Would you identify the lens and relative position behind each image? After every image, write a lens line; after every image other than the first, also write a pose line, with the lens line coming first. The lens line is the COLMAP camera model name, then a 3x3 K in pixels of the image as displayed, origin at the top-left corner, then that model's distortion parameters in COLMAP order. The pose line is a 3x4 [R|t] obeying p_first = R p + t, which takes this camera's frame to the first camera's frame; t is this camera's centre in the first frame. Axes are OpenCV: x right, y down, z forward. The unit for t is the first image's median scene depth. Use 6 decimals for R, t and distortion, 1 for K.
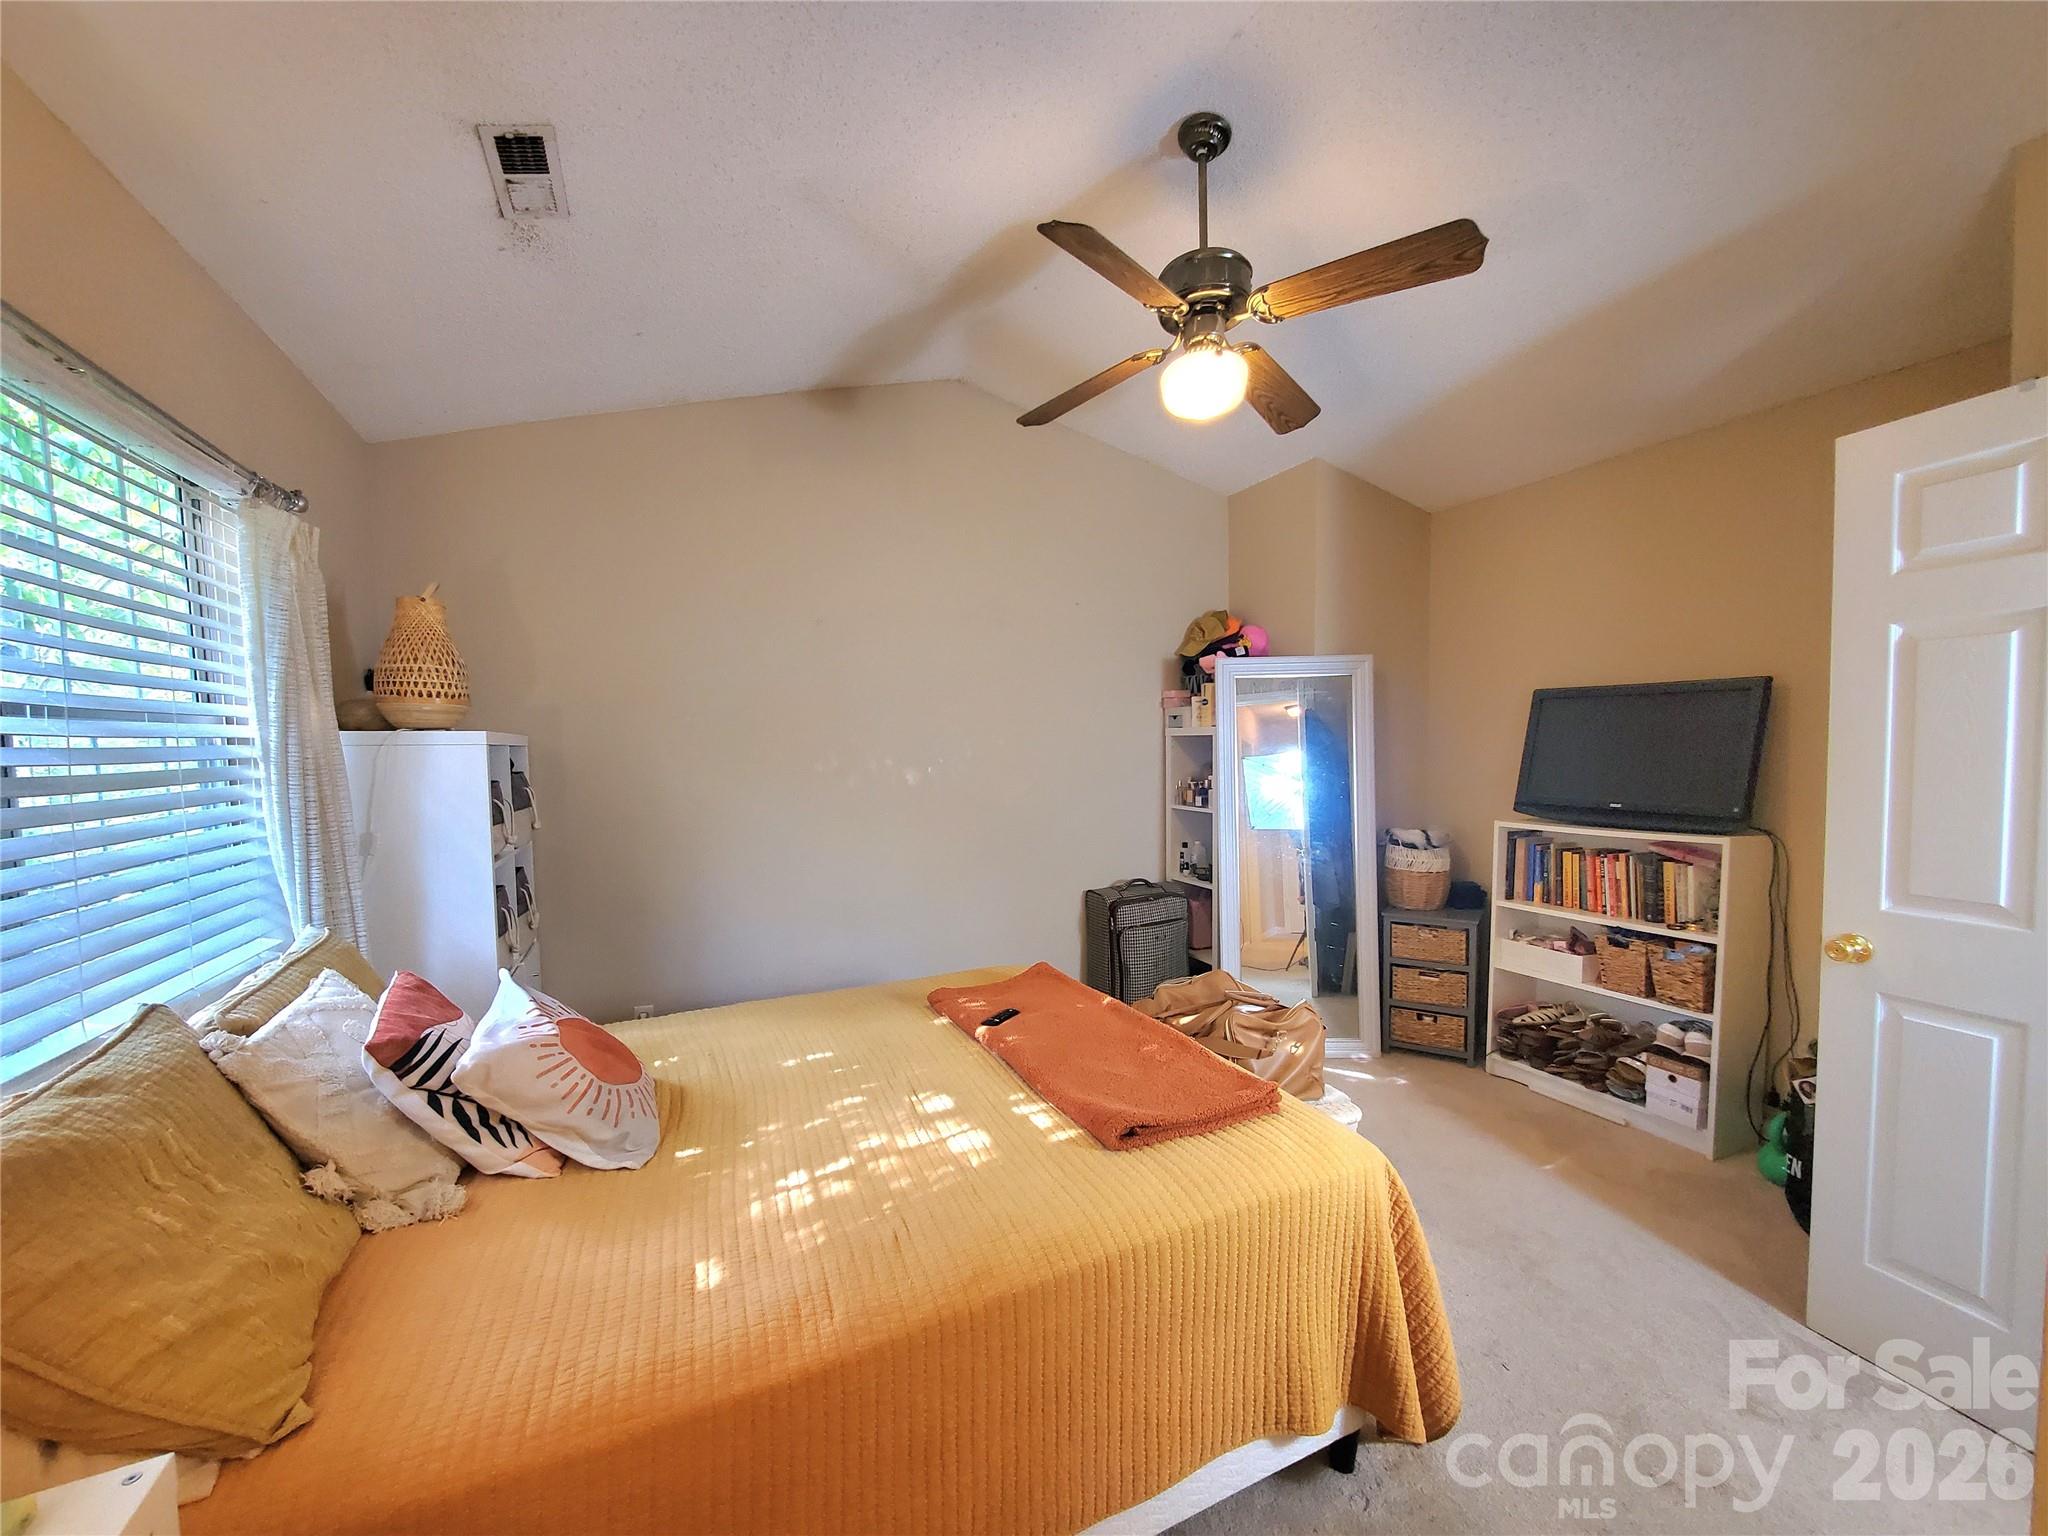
lens RADIAL K [[812.0, 0, 1002.4], [0, 812.0, 808.5], [0, 0, 1]] dist [-0.000892, -0.001303]
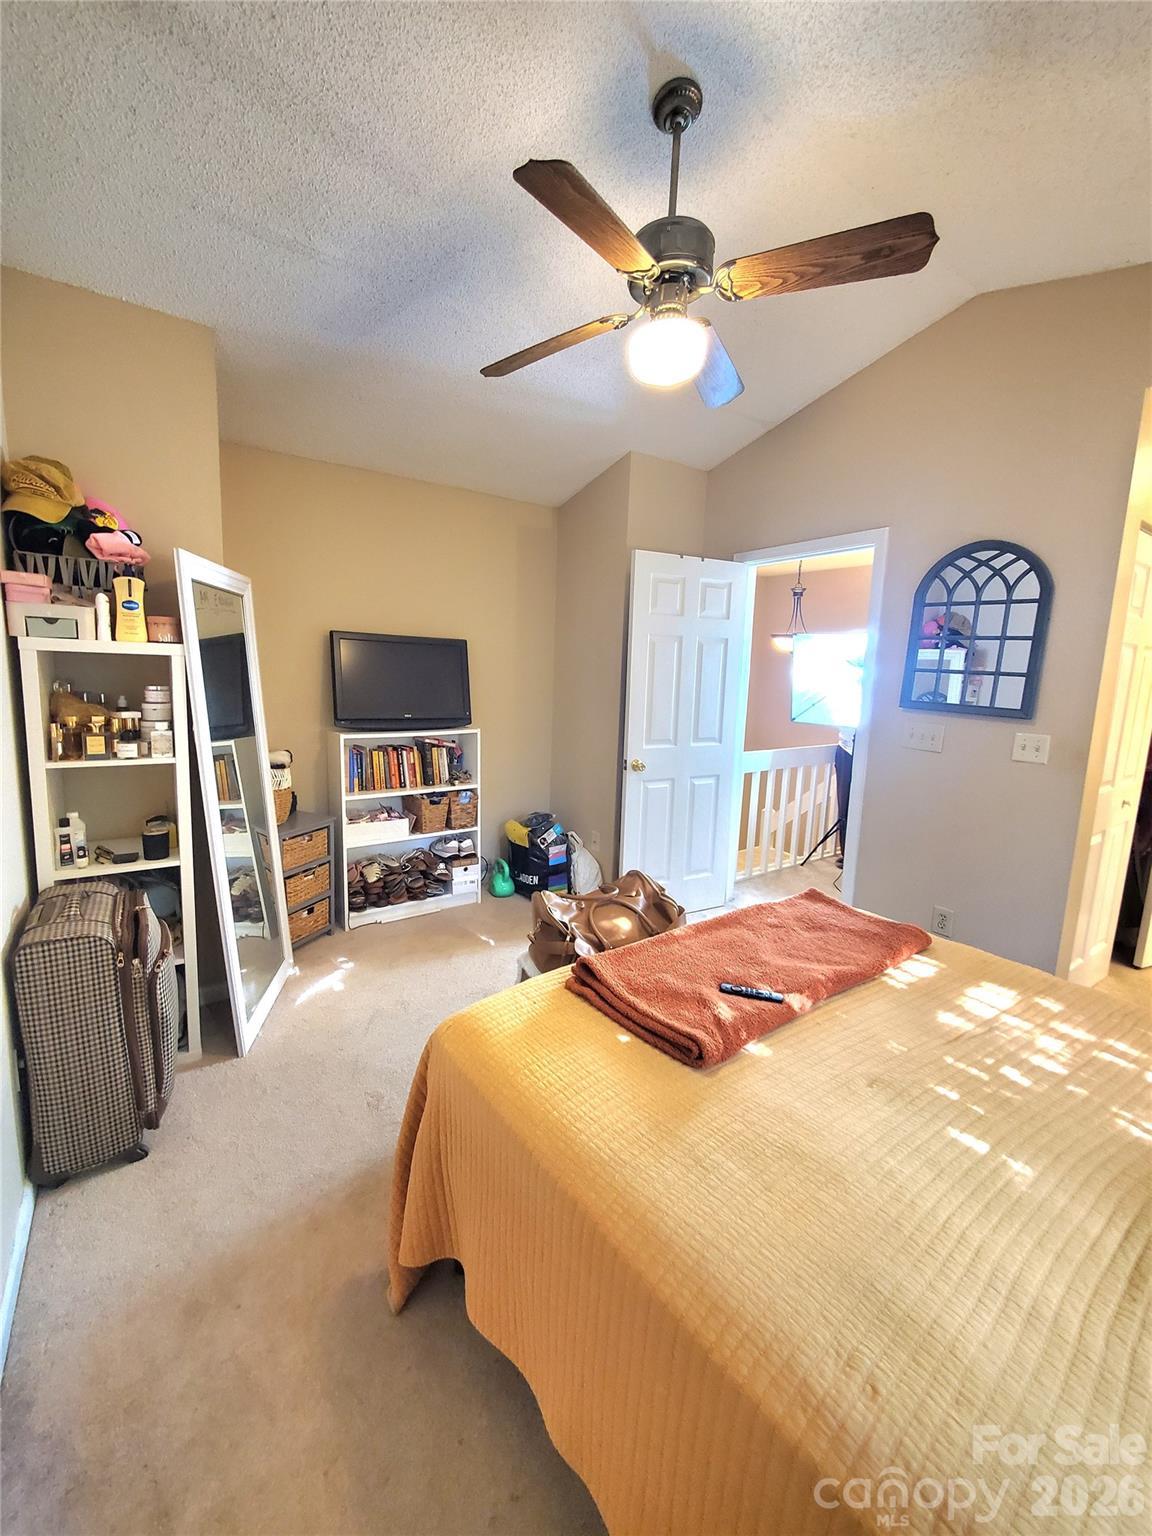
lens RADIAL K [[610.4, 0, 549.7], [0, 610.4, 758.2], [0, 0, 1]] dist [-0.003211, -0.003238]
pose [[-0.204011, -0.129995, 0.970299, -0.458370], [0.045829, 0.988790, 0.142108, -0.082636], [-0.977895, 0.073459, -0.195766, 1.062324]]
